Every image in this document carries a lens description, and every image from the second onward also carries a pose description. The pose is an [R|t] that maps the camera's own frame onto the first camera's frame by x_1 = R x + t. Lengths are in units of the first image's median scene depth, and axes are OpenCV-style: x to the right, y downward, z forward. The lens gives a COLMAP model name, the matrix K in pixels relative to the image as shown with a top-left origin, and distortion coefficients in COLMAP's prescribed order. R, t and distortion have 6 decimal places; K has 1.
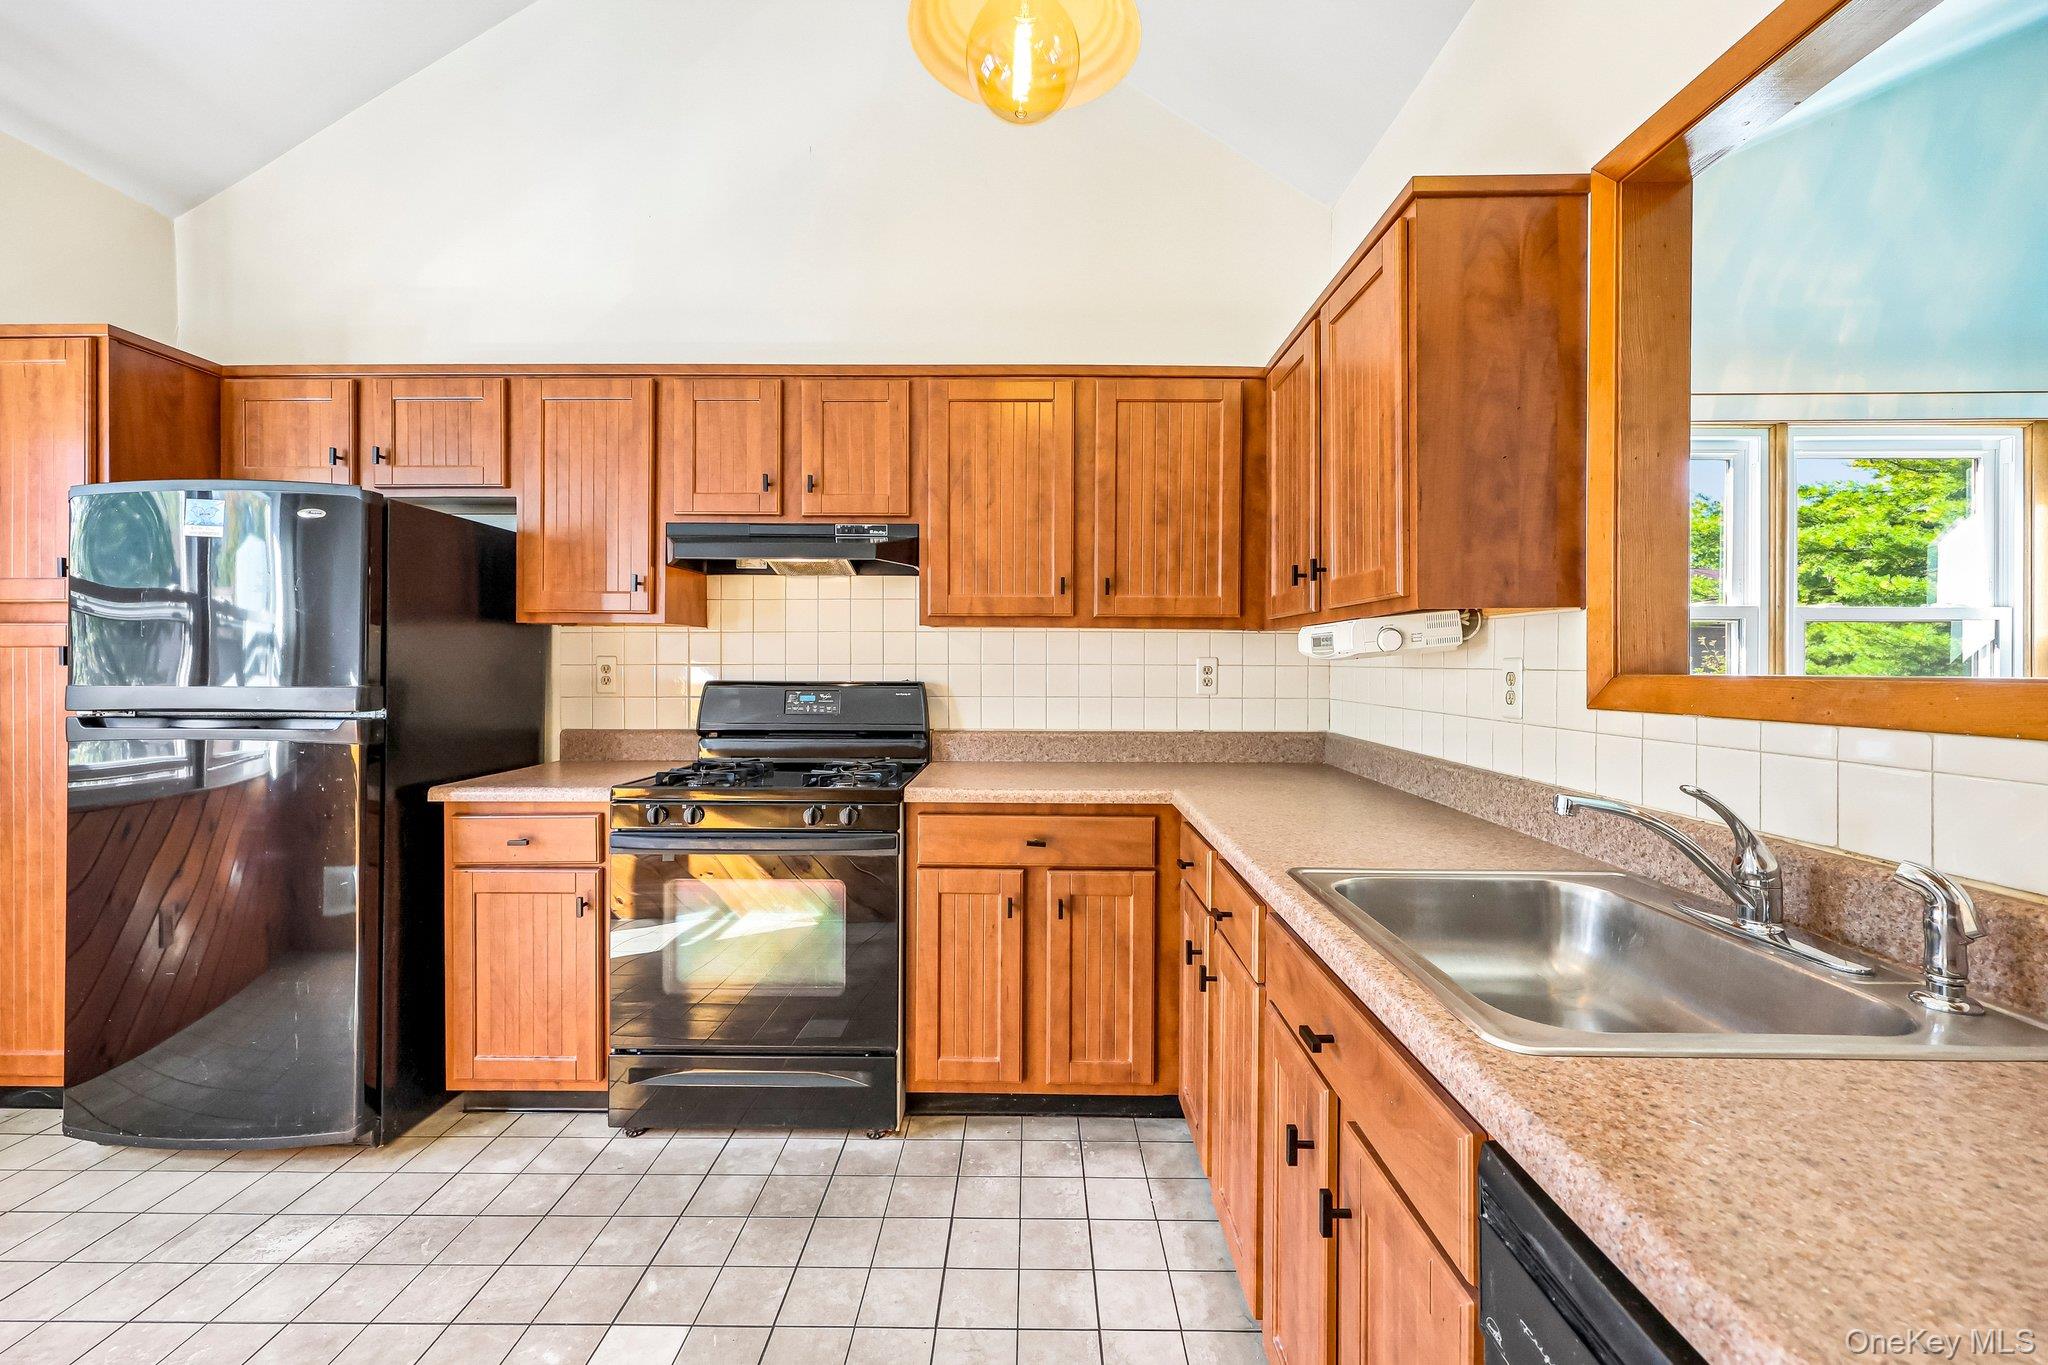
lens RADIAL K [[834.8, 0, 1027.7], [0, 834.8, 665.2], [0, 0, 1]] dist [-0.000136, 0.001318]
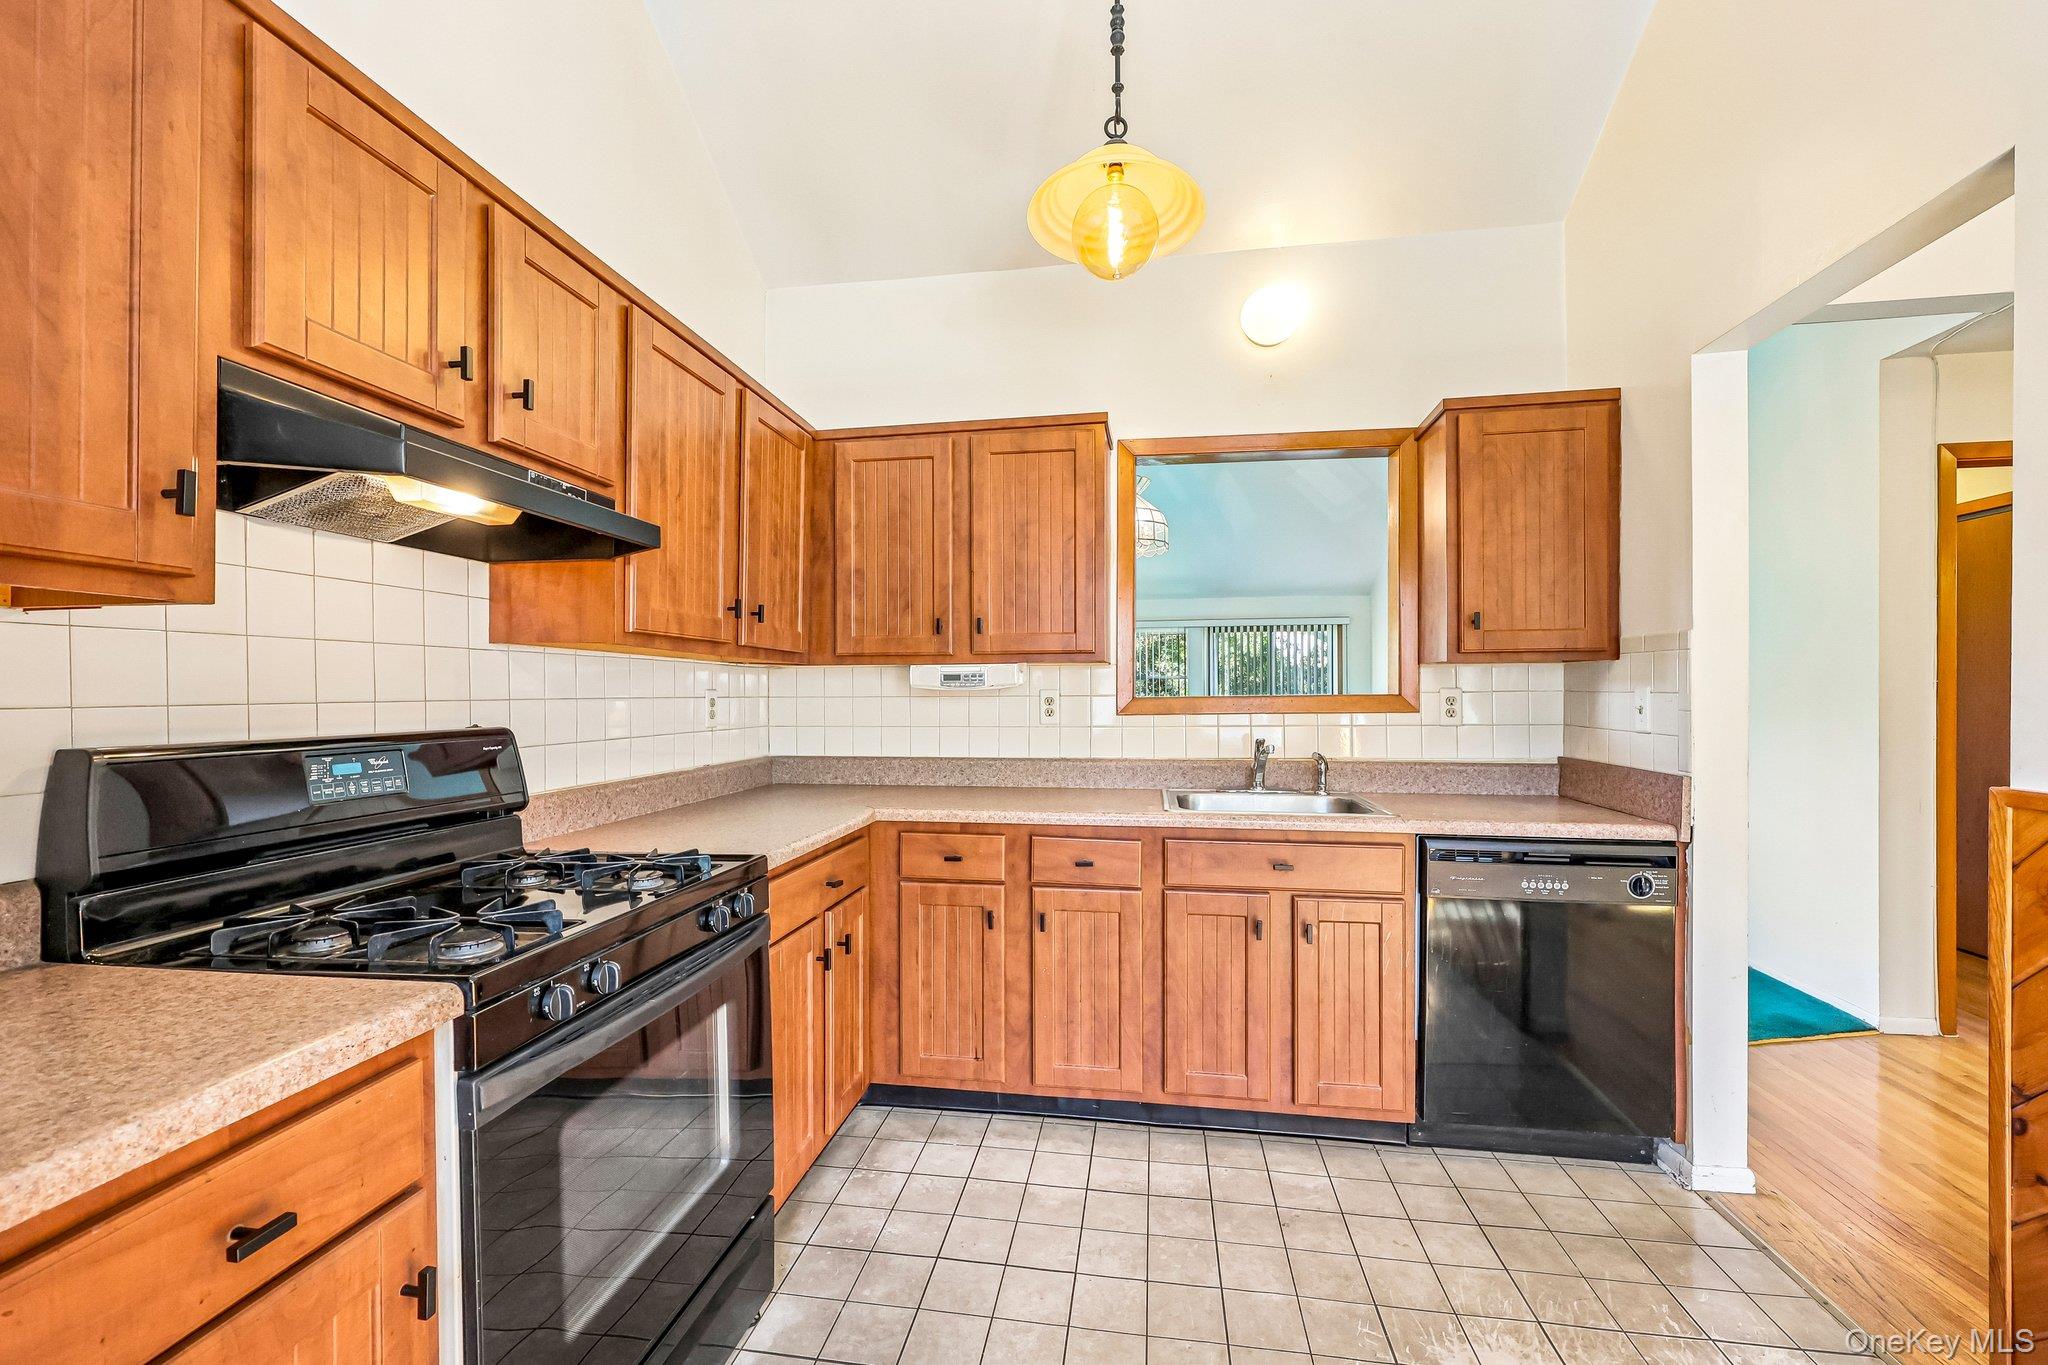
lens RADIAL K [[834.8, 0, 1028.5], [0, 834.8, 690.4], [0, 0, 1]] dist [-0.000136, 0.001318]
pose [[0.140774, -0.001352, 0.990041, -0.787461], [0.007767, 0.999970, 0.000261, -0.005986], [-0.990011, 0.007653, 0.140780, 0.562041]]
